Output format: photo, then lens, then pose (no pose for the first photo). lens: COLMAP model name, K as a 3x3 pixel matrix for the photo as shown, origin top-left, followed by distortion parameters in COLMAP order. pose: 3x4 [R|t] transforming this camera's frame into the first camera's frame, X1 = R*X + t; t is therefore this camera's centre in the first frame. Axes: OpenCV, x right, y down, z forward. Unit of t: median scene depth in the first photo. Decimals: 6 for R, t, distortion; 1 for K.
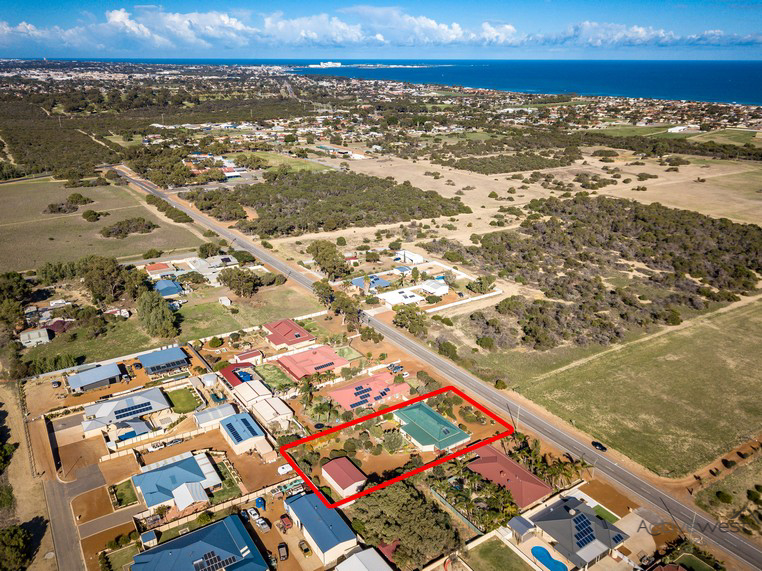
lens RADIAL K [[585.4, 0, 354.3], [0, 585.4, 286.1], [0, 0, 1]] dist [0.112658, -0.183994]
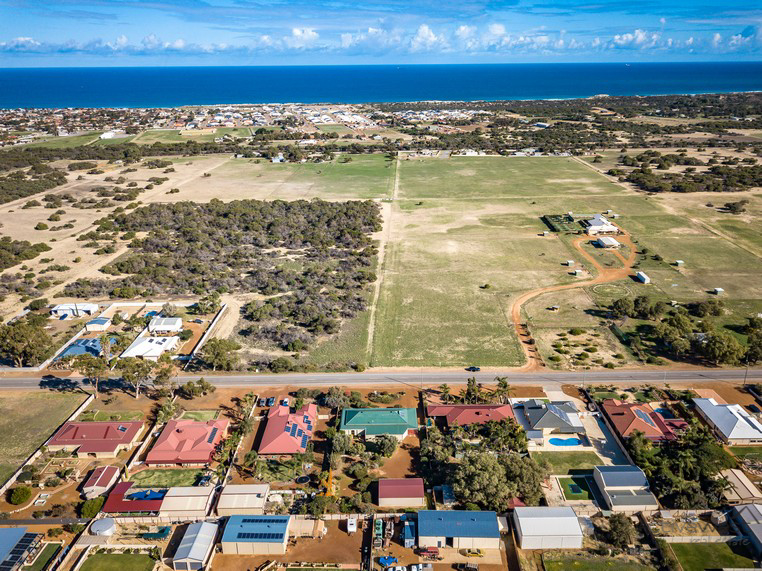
lens RADIAL K [[585.4, 0, 354.3], [0, 585.4, 286.1], [0, 0, 1]] dist [0.112658, -0.183994]
pose [[0.594689, -0.299442, 0.746109, -0.404089], [0.308848, 0.941926, 0.131863, -0.096153], [-0.742265, 0.152017, 0.652635, 0.190449]]
